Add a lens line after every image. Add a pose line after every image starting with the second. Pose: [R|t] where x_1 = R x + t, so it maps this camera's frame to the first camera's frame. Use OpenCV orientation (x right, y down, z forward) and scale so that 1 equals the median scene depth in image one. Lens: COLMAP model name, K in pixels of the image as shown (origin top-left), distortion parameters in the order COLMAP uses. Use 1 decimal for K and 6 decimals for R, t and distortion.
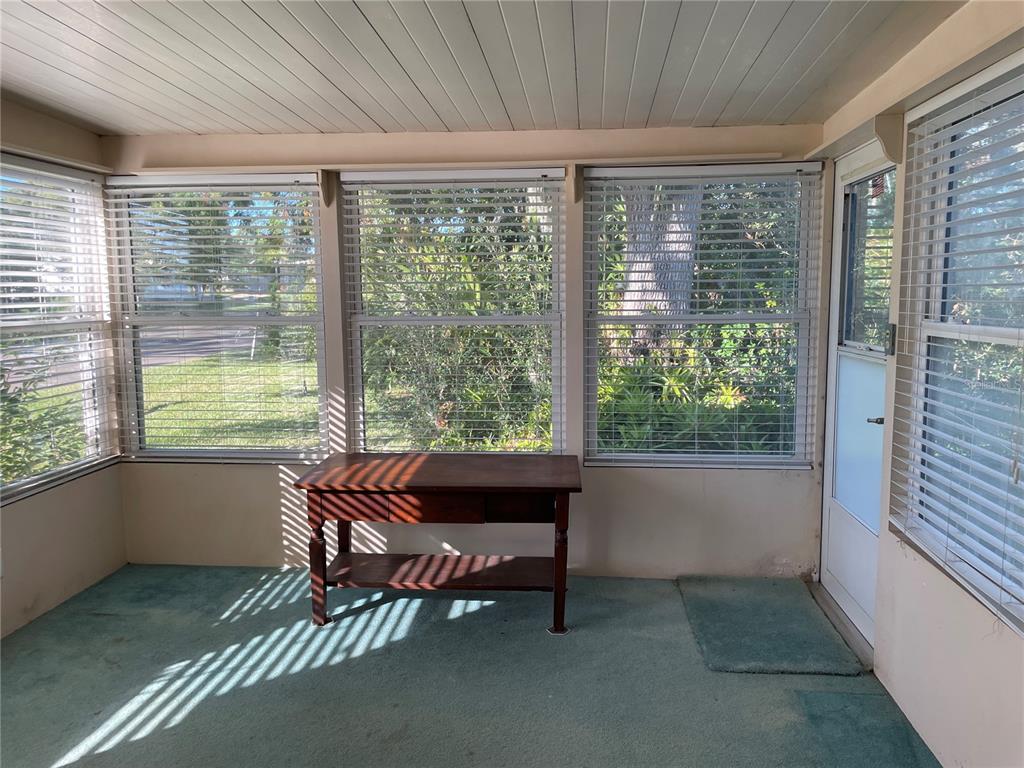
lens RADIAL K [[774.0, 0, 520.1], [0, 774.0, 384.5], [0, 0, 1]] dist [0.082640, -0.114735]
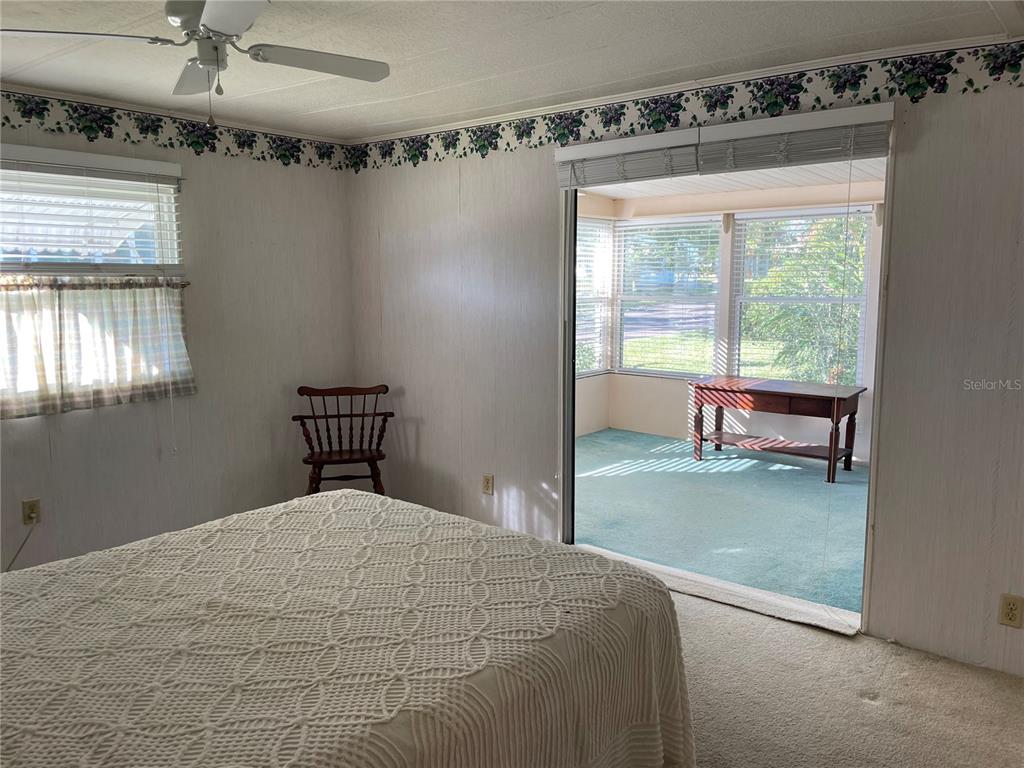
lens RADIAL K [[774.0, 0, 520.1], [0, 774.0, 384.5], [0, 0, 1]] dist [0.082640, -0.114735]
pose [[0.828185, 0.082452, -0.554356, 0.363587], [-0.072073, 0.996575, 0.040551, 0.070476], [0.555801, 0.006371, 0.831291, -0.700924]]
